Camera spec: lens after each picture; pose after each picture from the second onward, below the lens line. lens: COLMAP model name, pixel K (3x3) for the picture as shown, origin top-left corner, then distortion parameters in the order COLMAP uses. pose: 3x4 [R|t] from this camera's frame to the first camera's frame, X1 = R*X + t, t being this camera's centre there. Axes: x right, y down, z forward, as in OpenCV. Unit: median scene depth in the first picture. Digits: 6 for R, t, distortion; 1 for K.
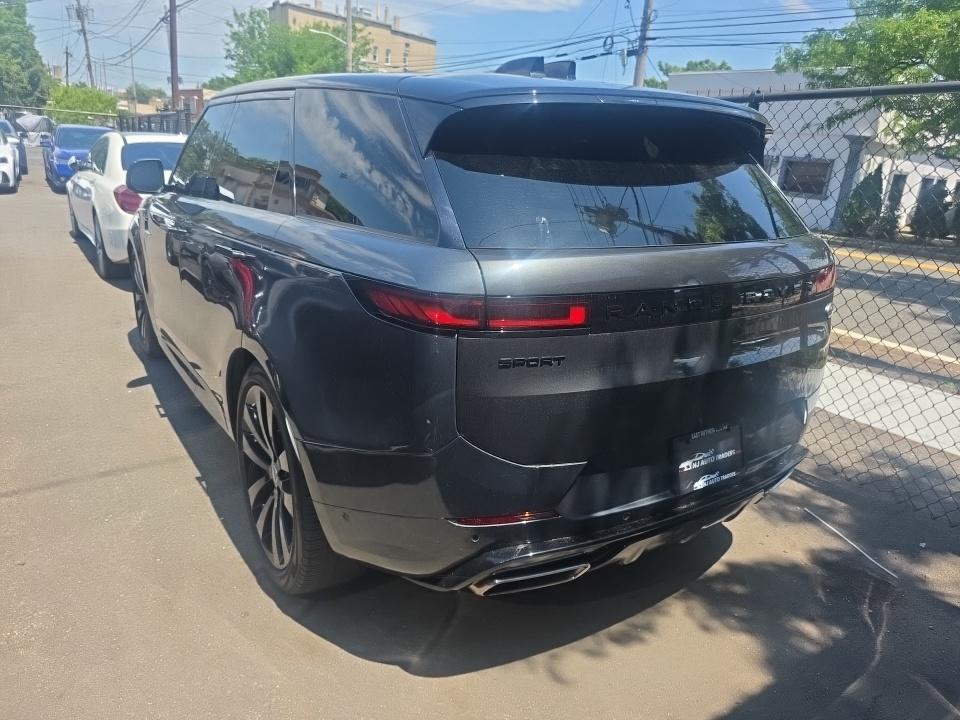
lens RADIAL K [[647.7, 0, 479.8], [0, 647.7, 363.2], [0, 0, 1]] dist [0.003500, -0.003159]
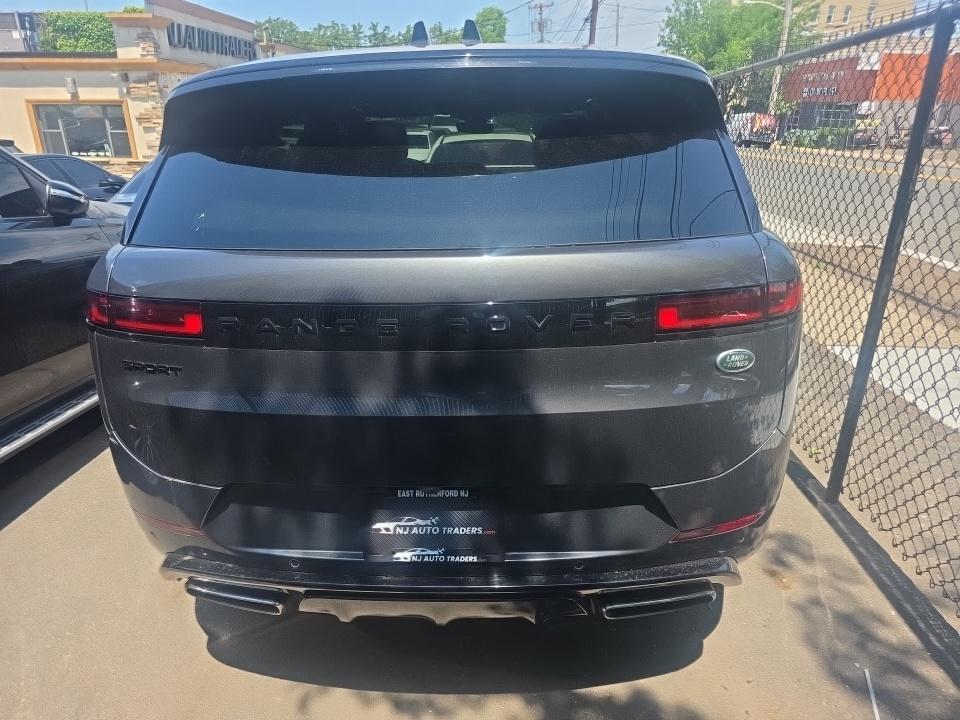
lens RADIAL K [[647.7, 0, 475.3], [0, 647.7, 357.3], [0, 0, 1]] dist [0.003500, -0.003159]
pose [[0.804964, 0.132400, -0.578363, 0.823029], [-0.123356, 0.990830, 0.055135, -0.104459], [0.580359, 0.026963, 0.813914, 0.402322]]
